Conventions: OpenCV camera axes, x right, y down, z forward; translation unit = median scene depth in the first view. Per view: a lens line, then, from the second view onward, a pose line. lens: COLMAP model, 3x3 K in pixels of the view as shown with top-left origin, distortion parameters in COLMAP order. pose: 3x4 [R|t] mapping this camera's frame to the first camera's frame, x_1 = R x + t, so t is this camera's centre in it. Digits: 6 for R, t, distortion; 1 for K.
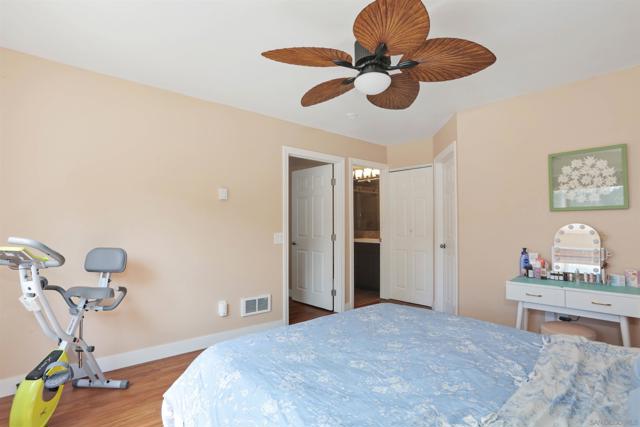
lens RADIAL K [[313.9, 0, 312.7], [0, 313.9, 216.4], [0, 0, 1]] dist [-0.079983, 0.041858]
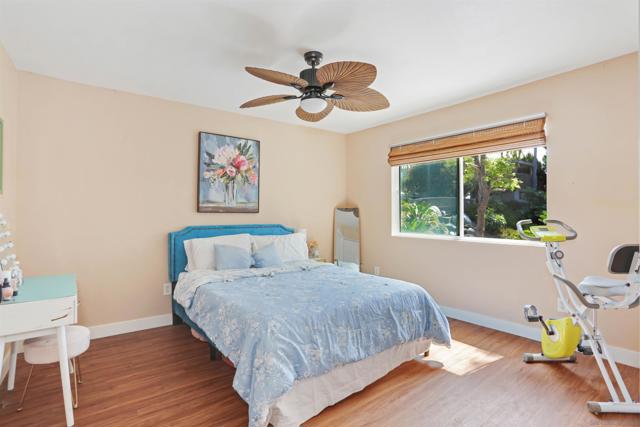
lens RADIAL K [[313.6, 0, 313.4], [0, 313.6, 211.8], [0, 0, 1]] dist [-0.077318, 0.042167]
pose [[-0.997682, -0.004221, 0.067911, 0.060076], [-0.006616, 0.999363, -0.035080, 0.038521], [-0.067720, -0.035448, -0.997074, 1.334072]]
